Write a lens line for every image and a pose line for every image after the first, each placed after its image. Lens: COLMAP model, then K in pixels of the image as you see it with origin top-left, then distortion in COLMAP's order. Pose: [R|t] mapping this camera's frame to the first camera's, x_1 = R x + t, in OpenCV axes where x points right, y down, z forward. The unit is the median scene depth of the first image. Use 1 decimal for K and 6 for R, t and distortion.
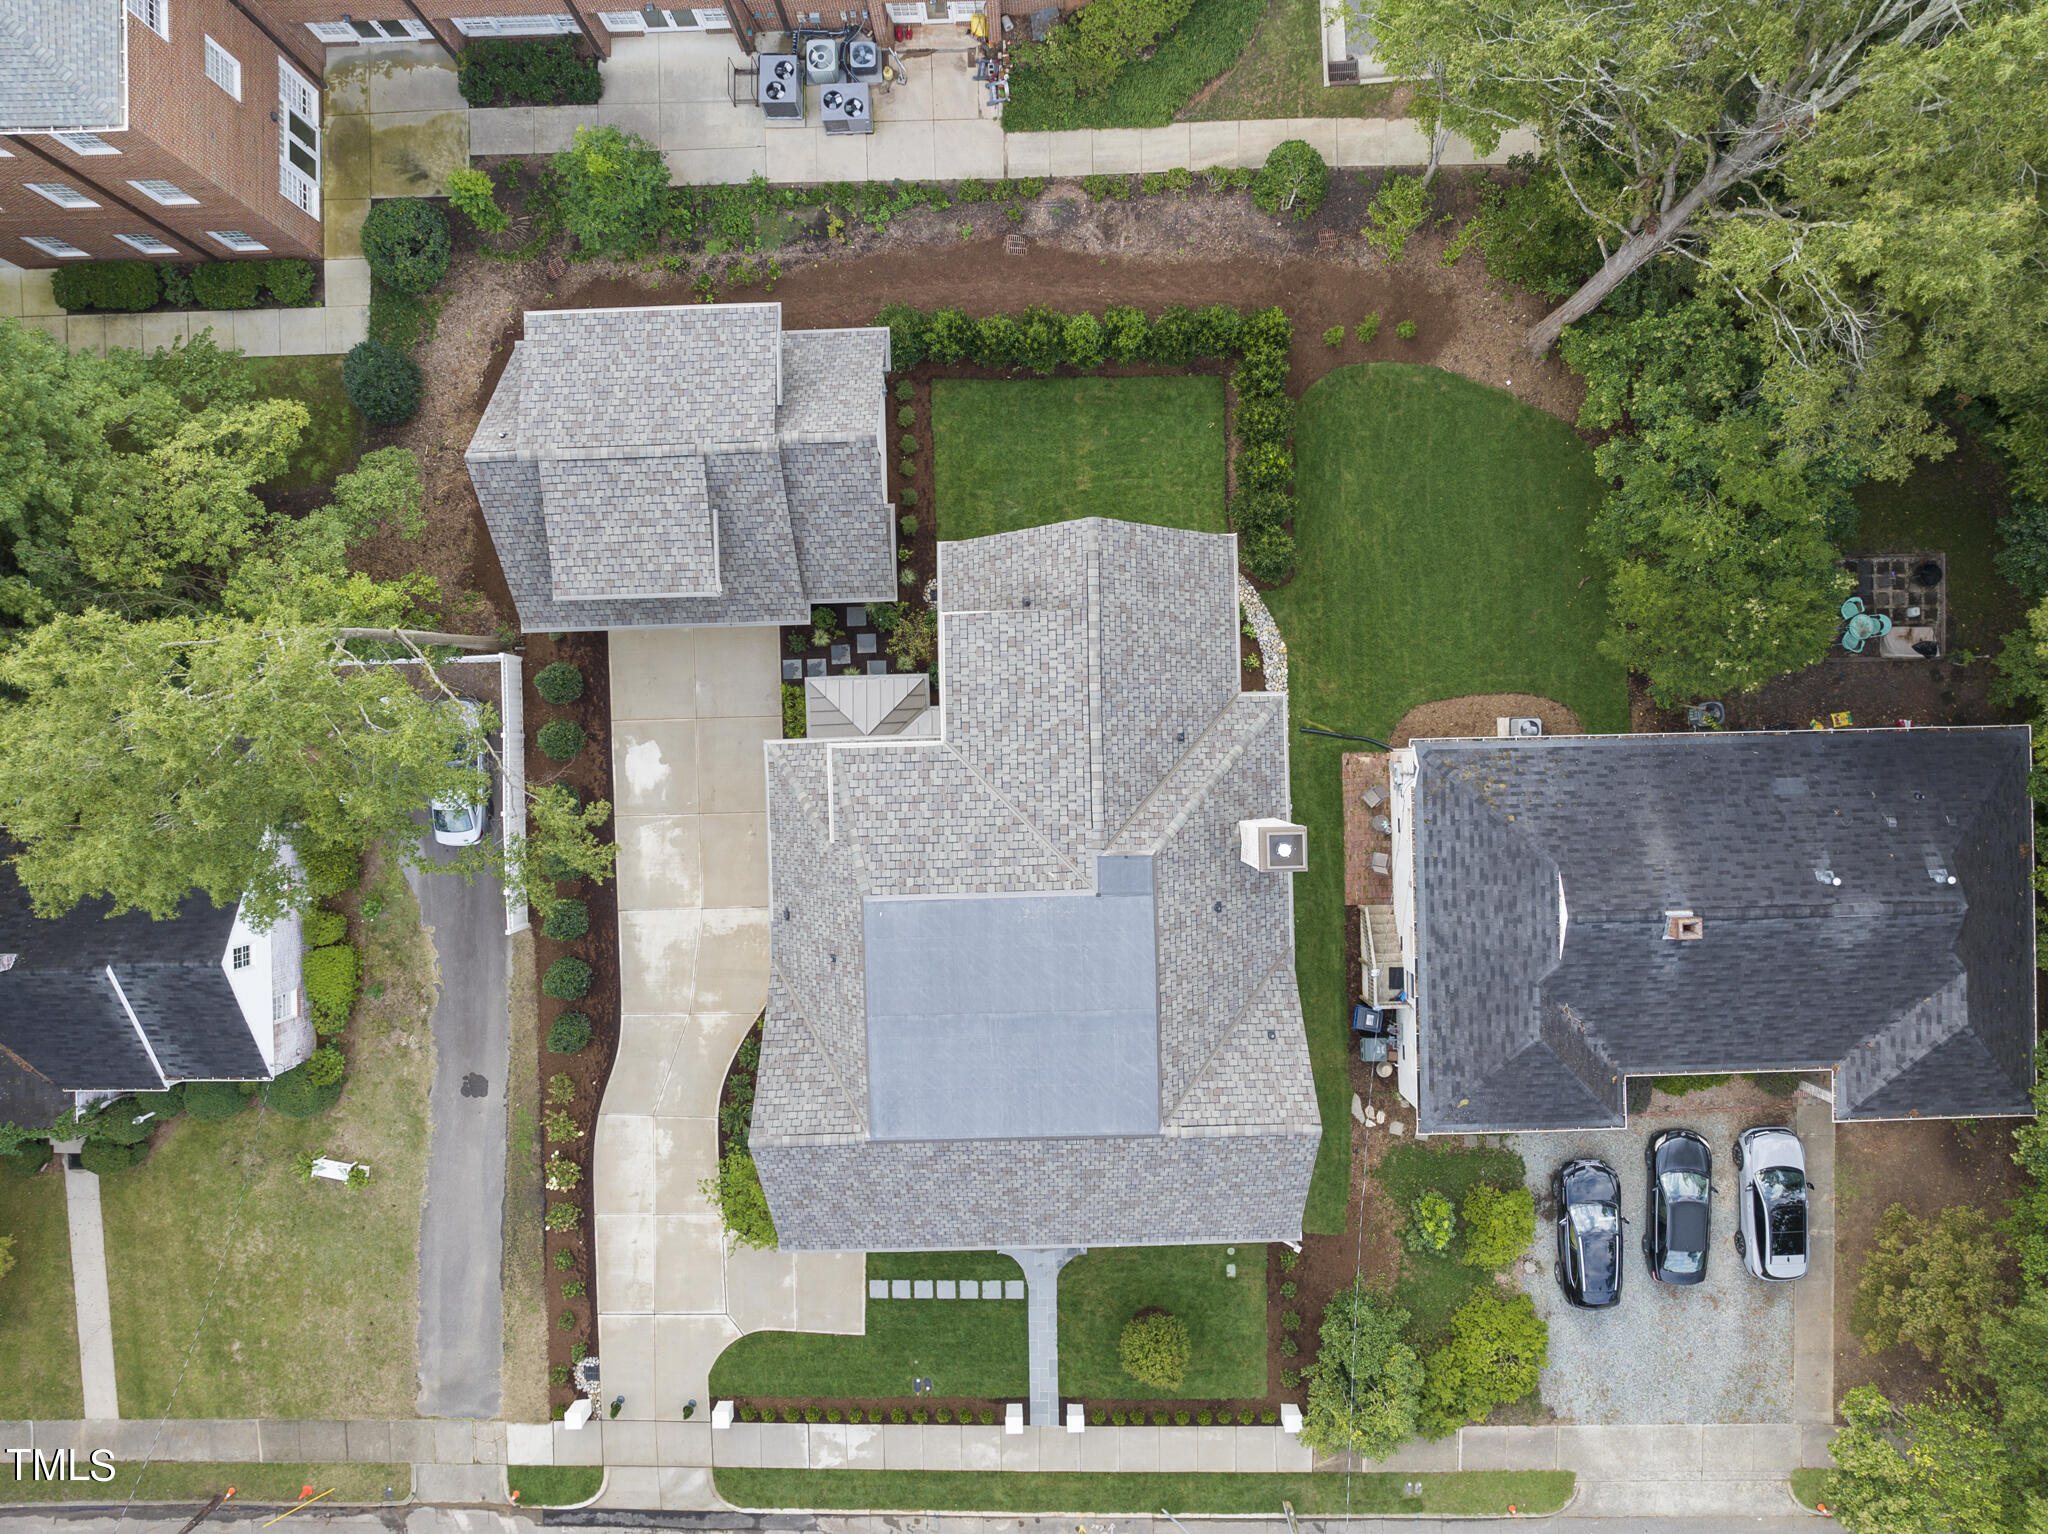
lens RADIAL K [[1438.2, 0, 1024.0], [0, 1438.2, 767.0], [0, 0, 1]] dist [-0.054951, 0.041953]
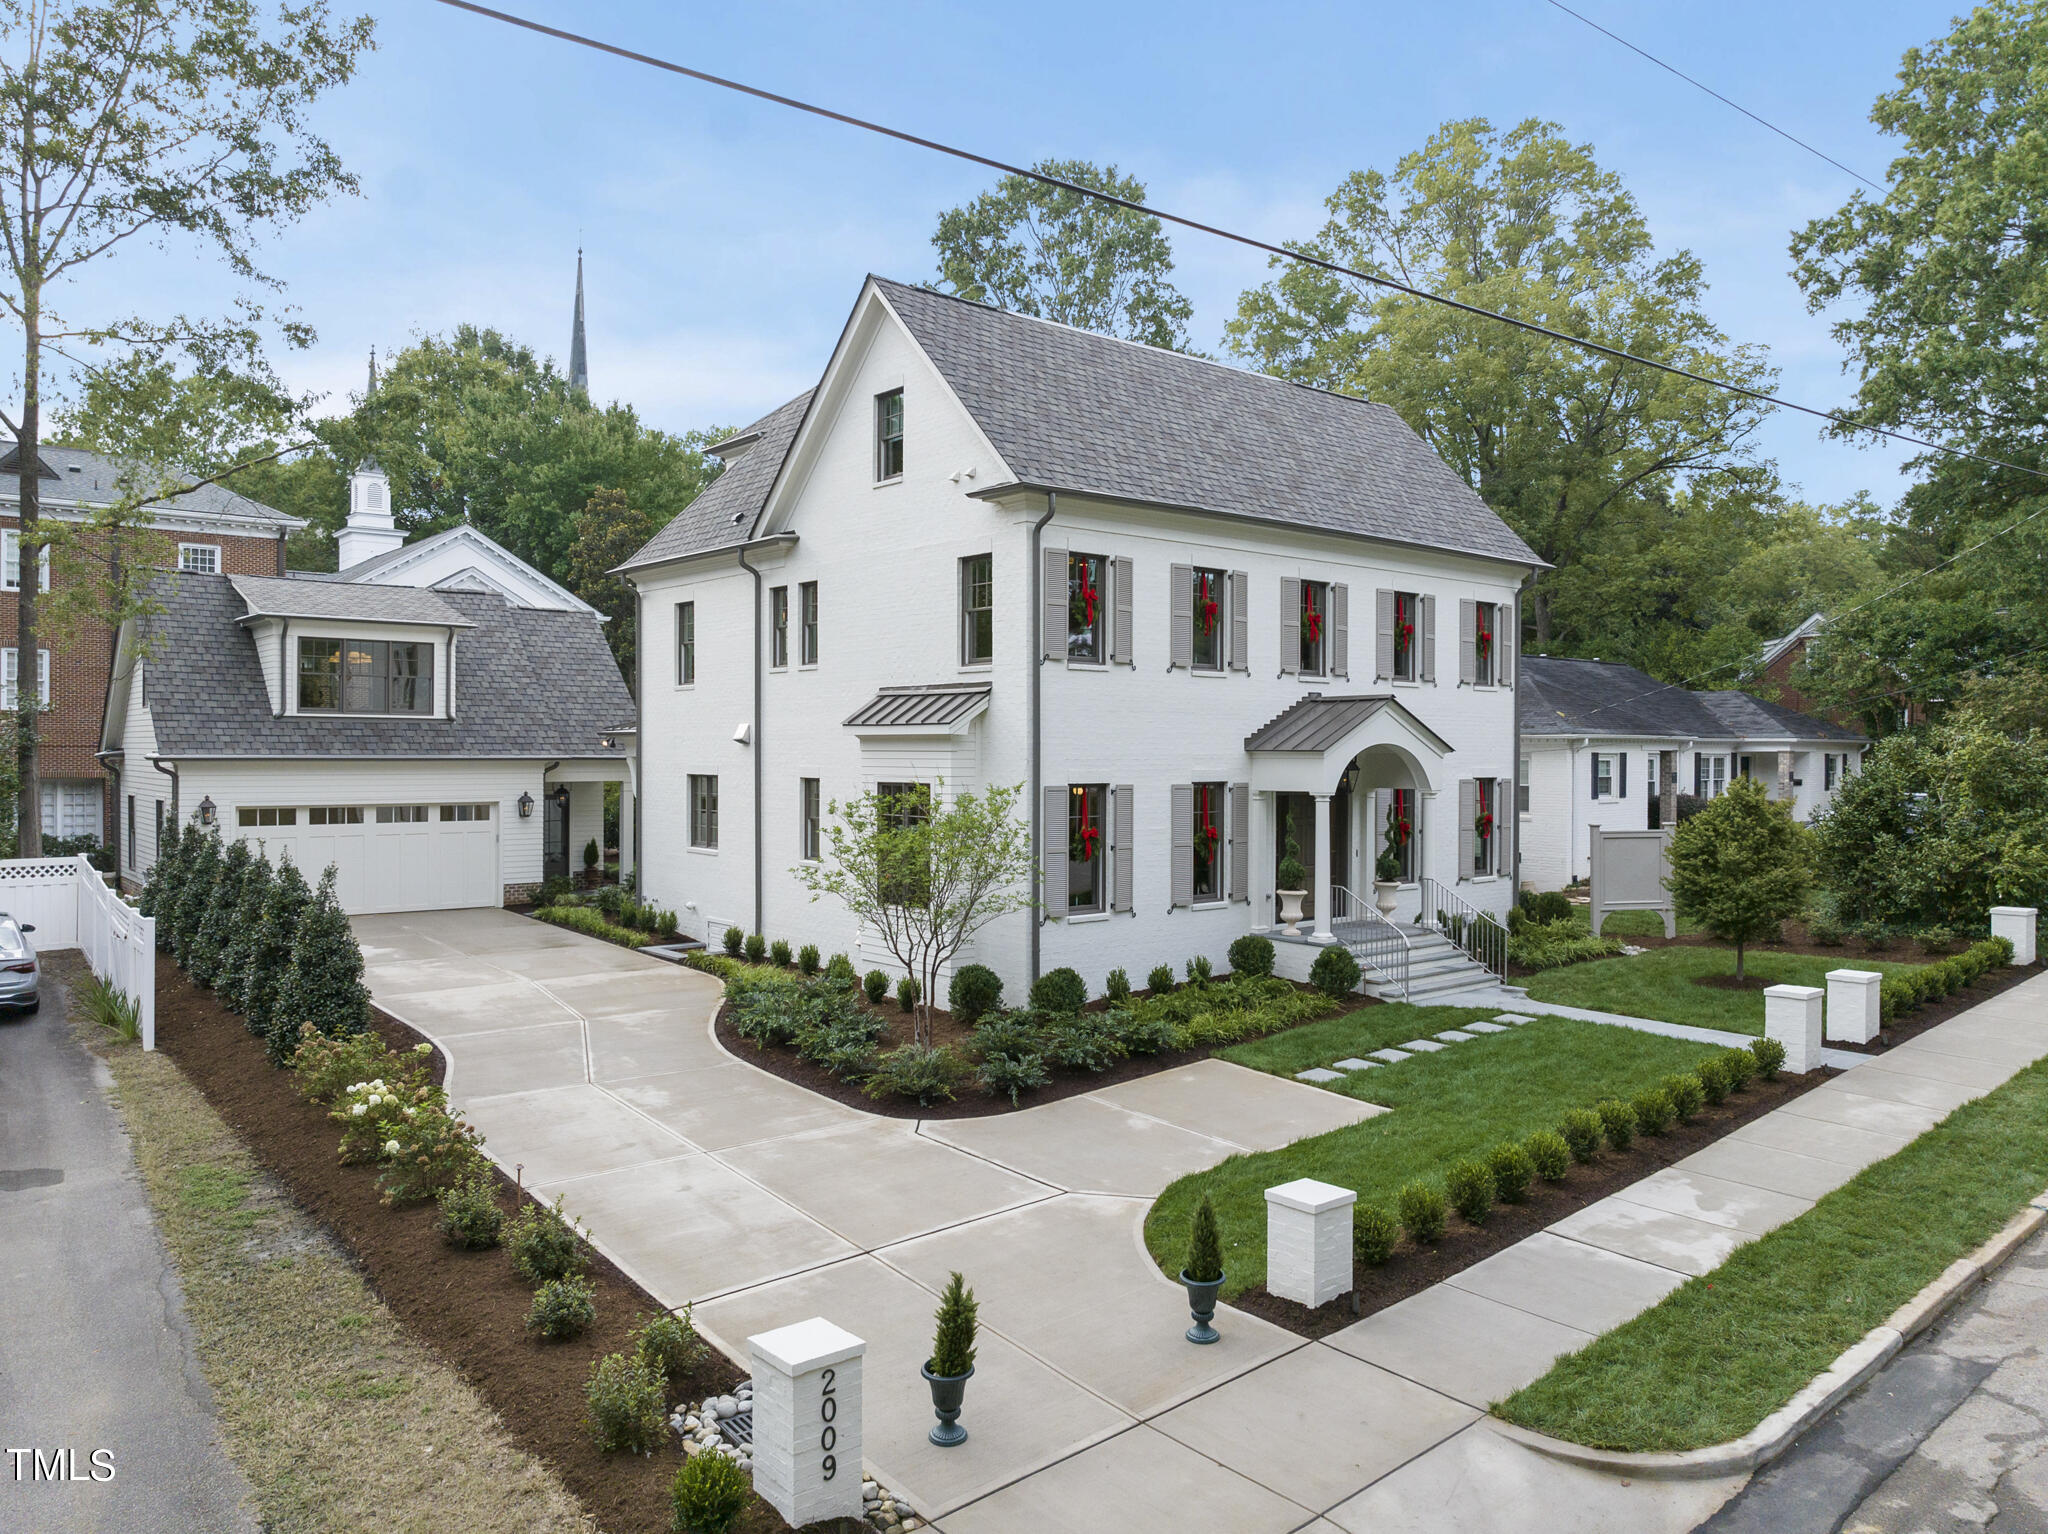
lens RADIAL K [[1452.5, 0, 1024.0], [0, 1452.5, 767.0], [0, 0, 1]] dist [-0.034308, 0.000933]
pose [[0.783312, 0.007279, 0.621586, -0.418937], [0.621446, 0.015108, -0.783311, 0.633876], [-0.015092, 0.999859, 0.007311, 0.927925]]
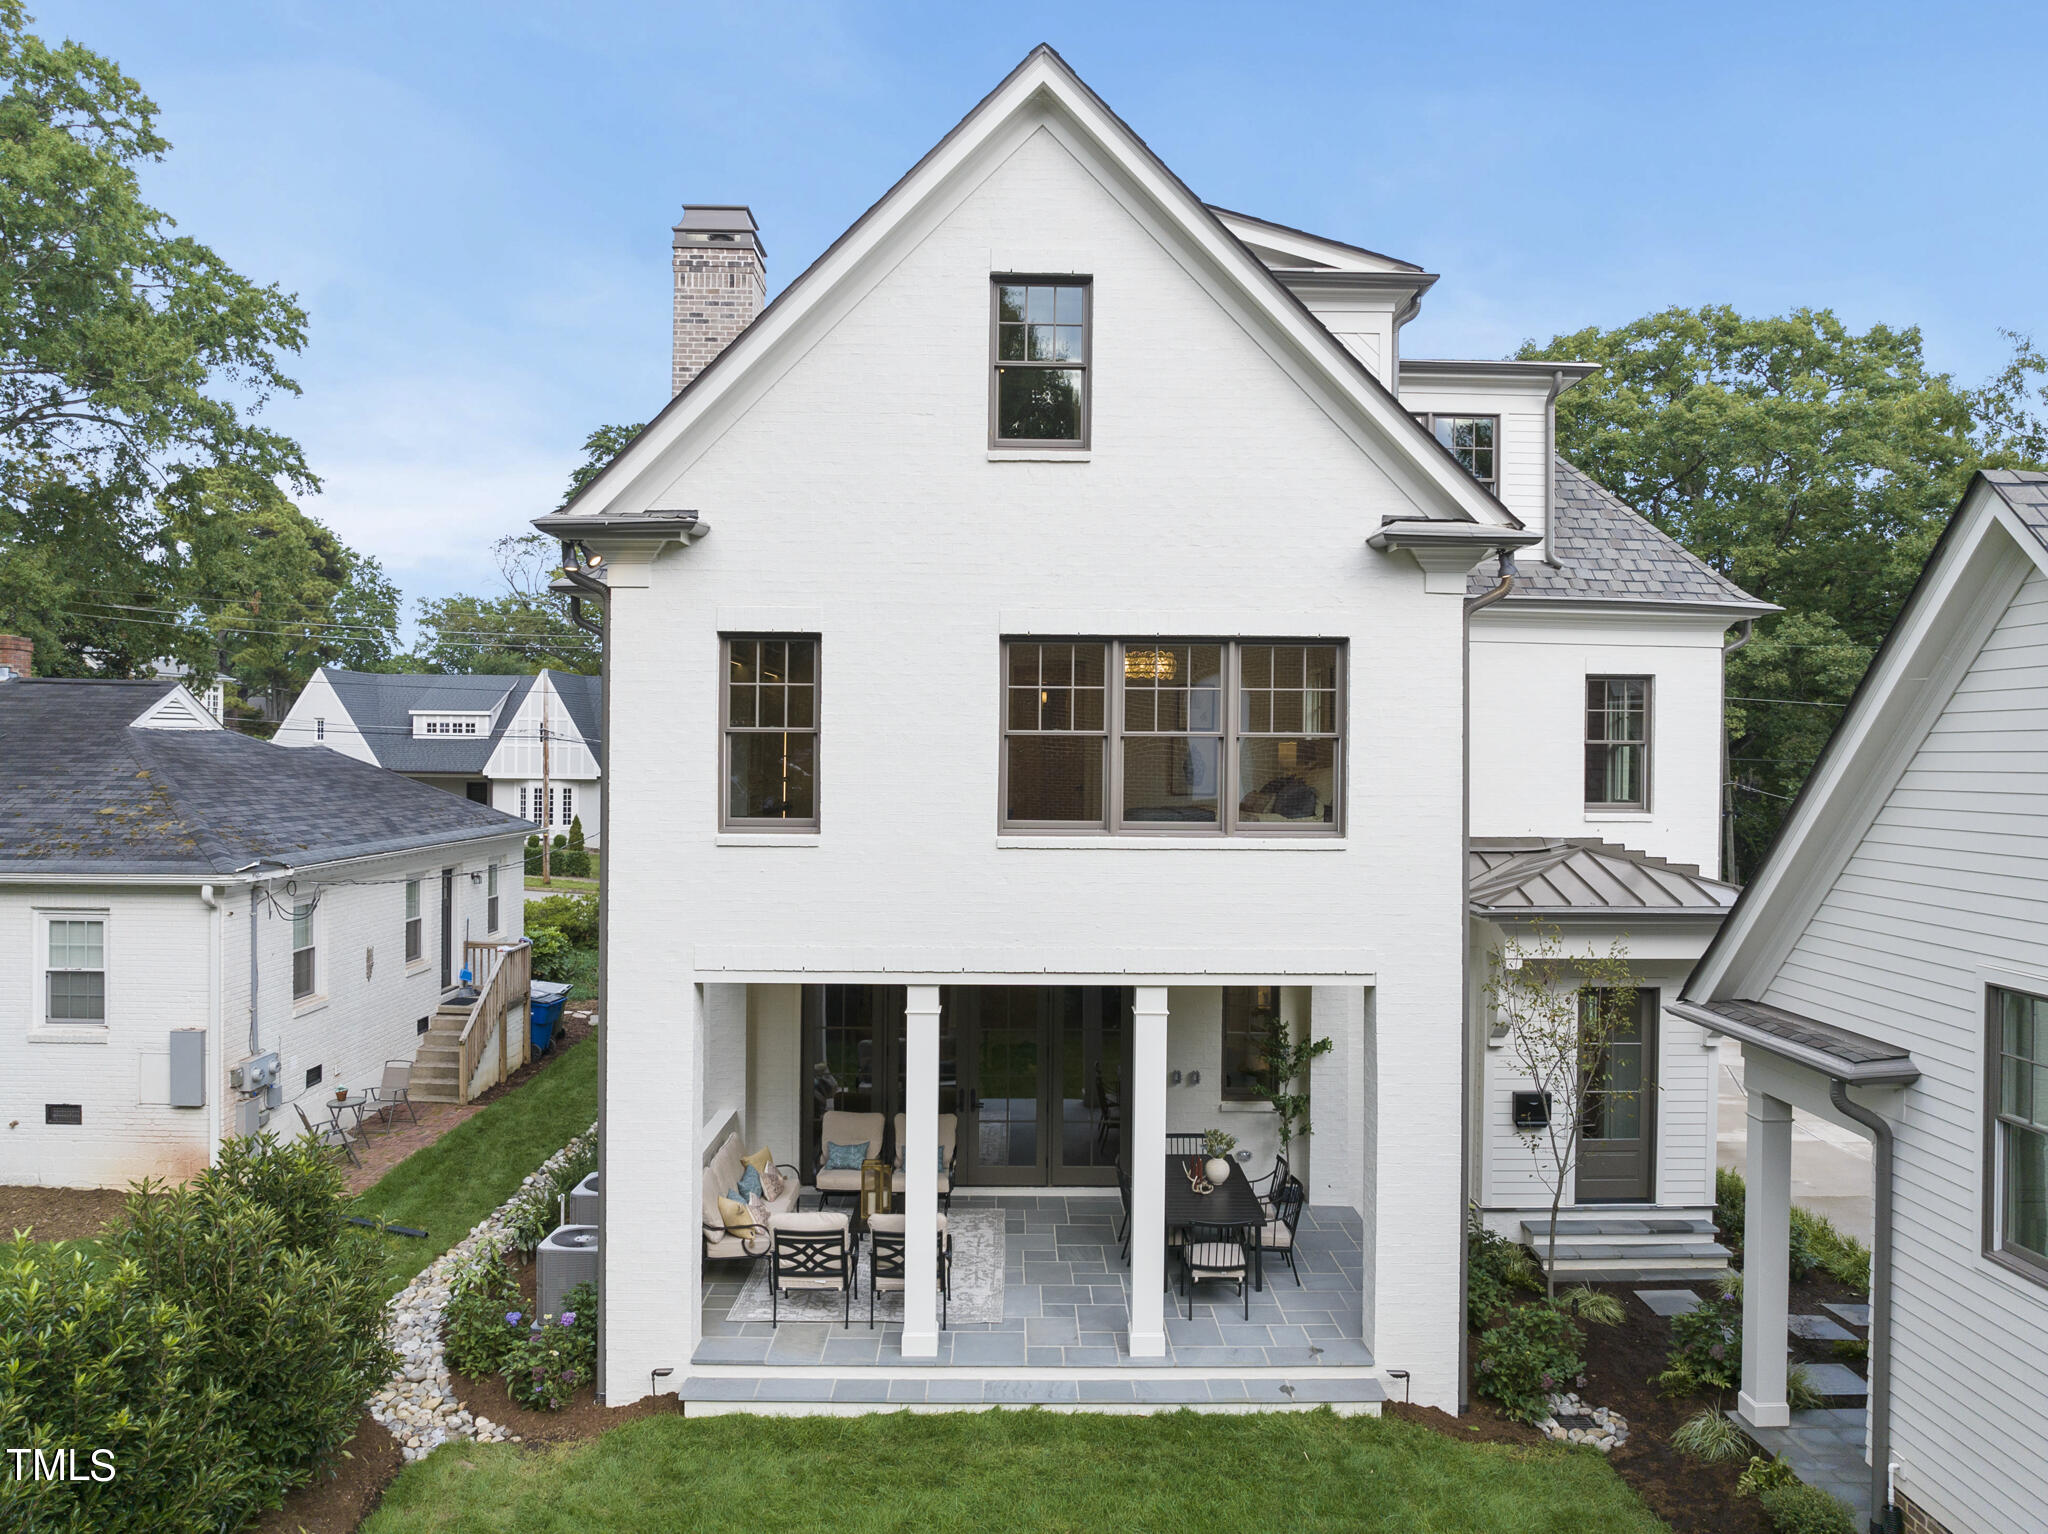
lens RADIAL K [[1438.2, 0, 1024.0], [0, 1438.2, 767.0], [0, 0, 1]] dist [-0.054951, 0.041953]
pose [[0.008042, 0.006129, 0.999949, -0.395092], [0.999872, 0.013802, -0.008126, 0.199321], [-0.013852, 0.999886, -0.006017, 0.887830]]
